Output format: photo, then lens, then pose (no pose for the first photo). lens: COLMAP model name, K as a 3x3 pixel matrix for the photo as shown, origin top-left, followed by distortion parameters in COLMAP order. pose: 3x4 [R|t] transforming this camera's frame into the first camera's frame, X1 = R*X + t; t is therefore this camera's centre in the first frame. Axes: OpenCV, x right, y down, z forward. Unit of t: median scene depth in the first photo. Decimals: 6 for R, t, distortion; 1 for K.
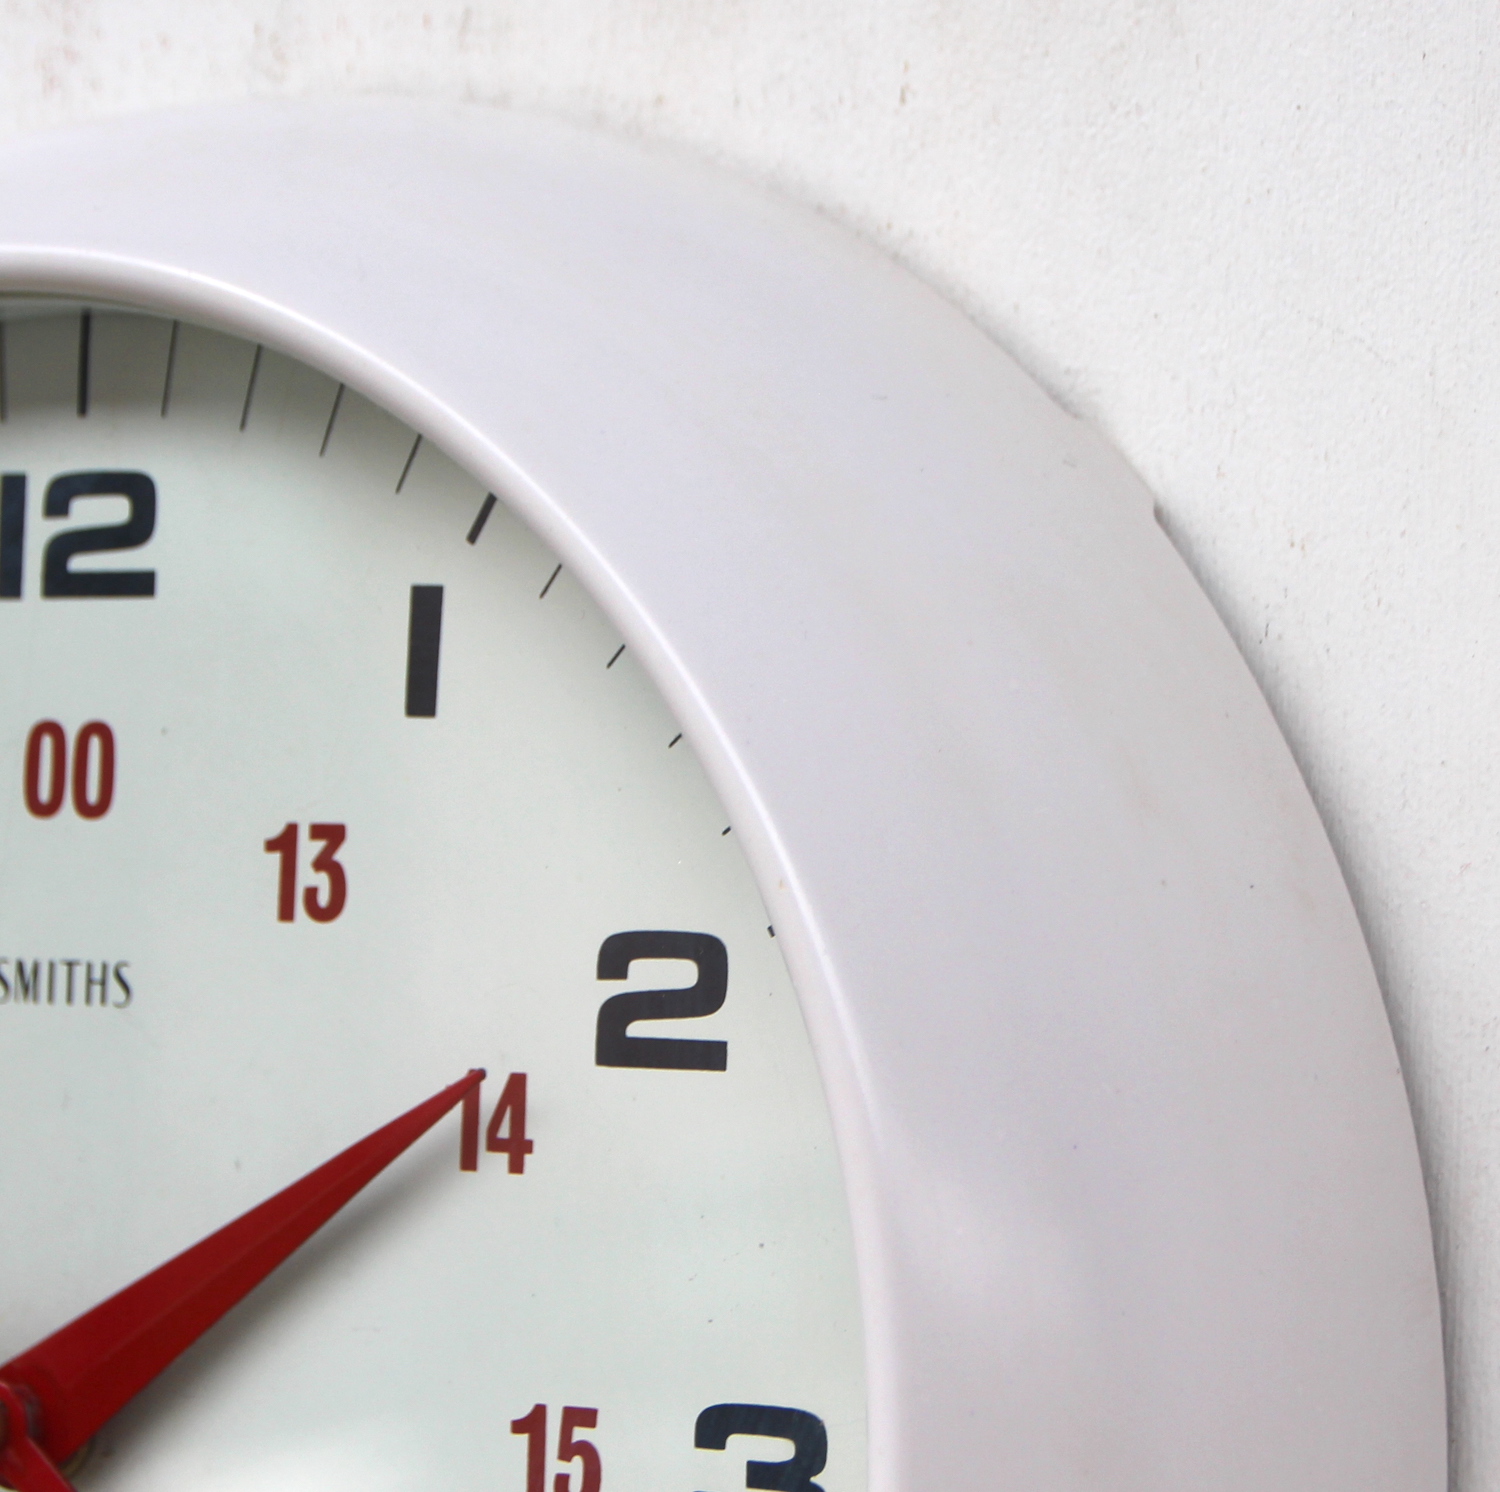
lens RADIAL K [[6434.7, 0, 817.0], [0, 6434.7, 603.8], [0, 0, 1]] dist [0.379531, 0.000000]
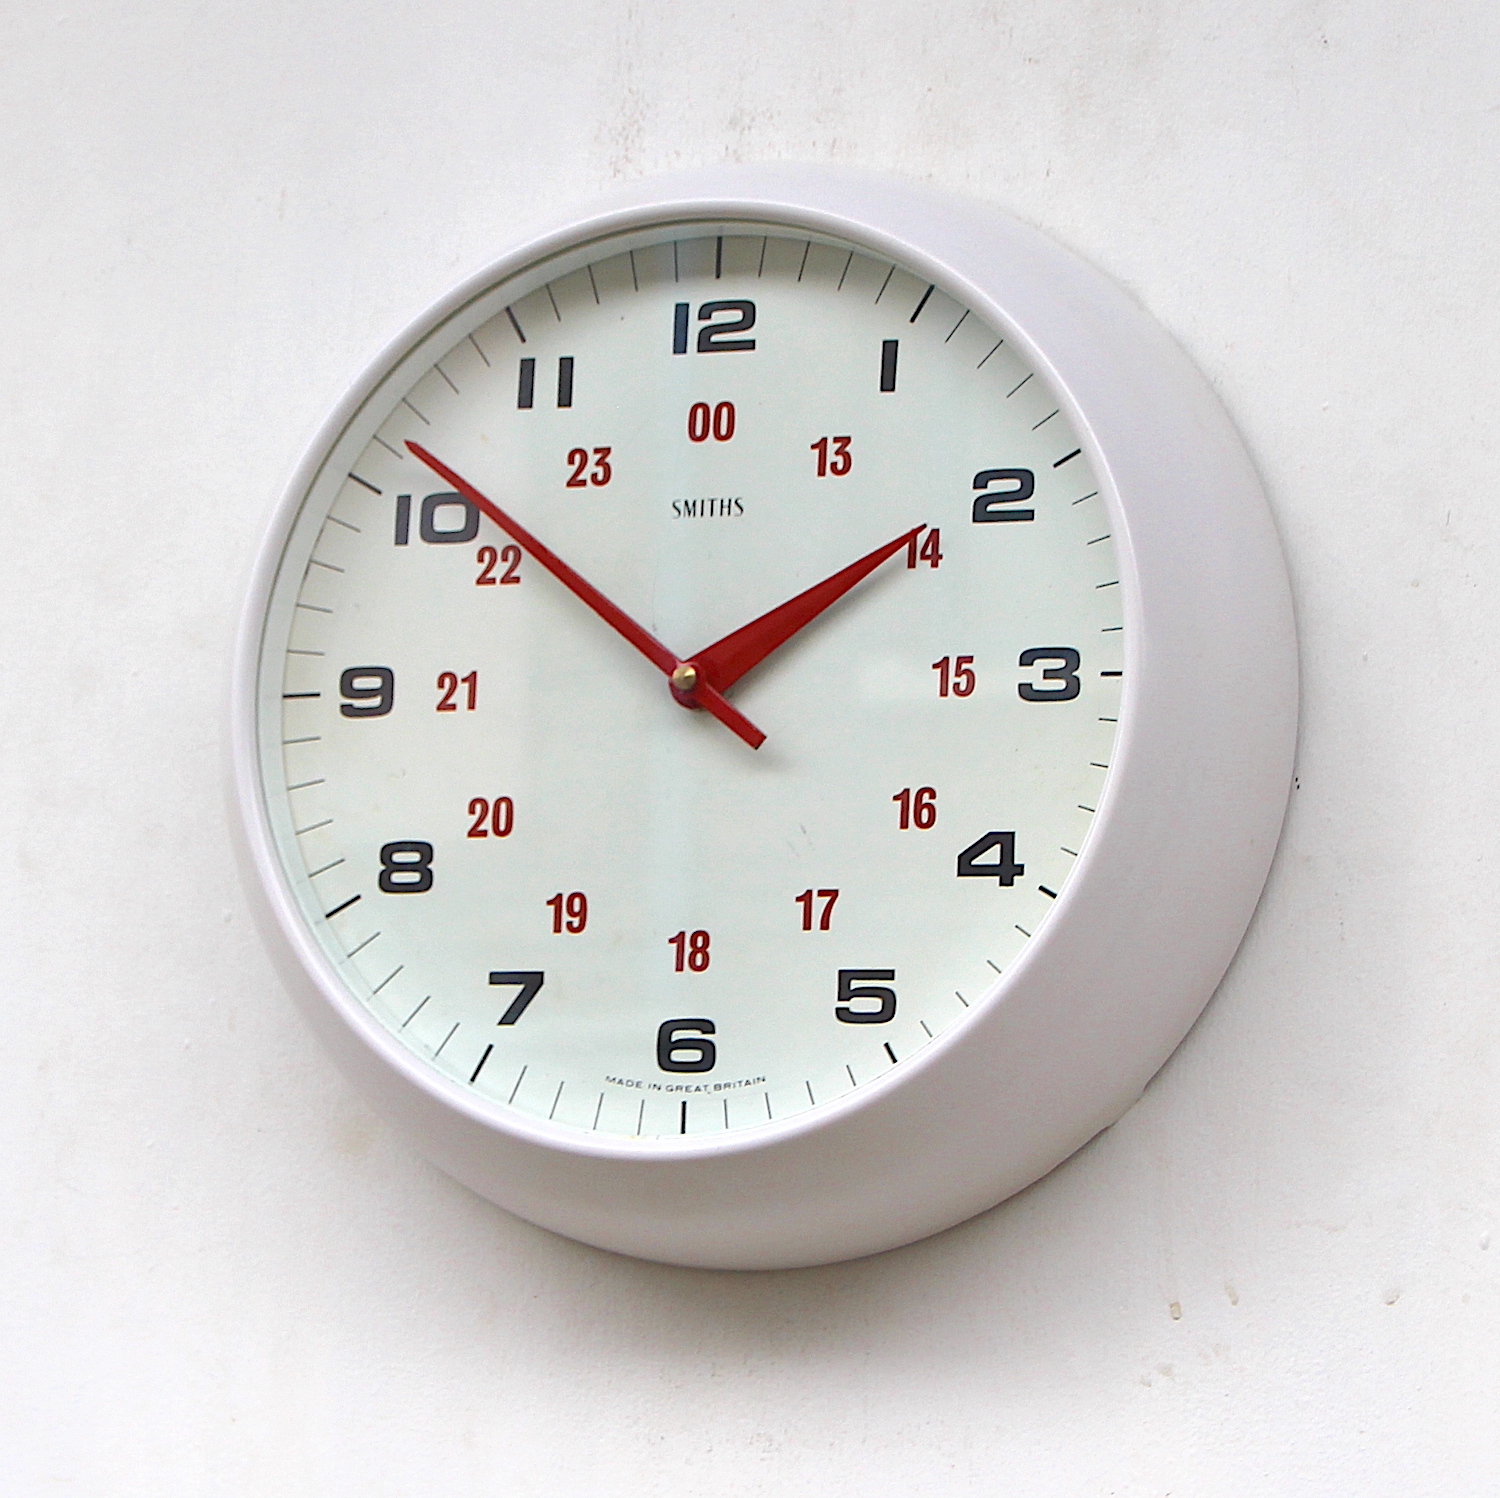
lens RADIAL K [[5925.4, 0, 739.0], [0, 5925.4, 531.5], [0, 0, 1]] dist [0.399834, 0.000000]
pose [[0.968054, 0.063407, 0.242594, -0.655460], [-0.027619, 0.988576, -0.148172, 0.403217], [-0.249217, 0.136738, 0.958746, -1.140188]]
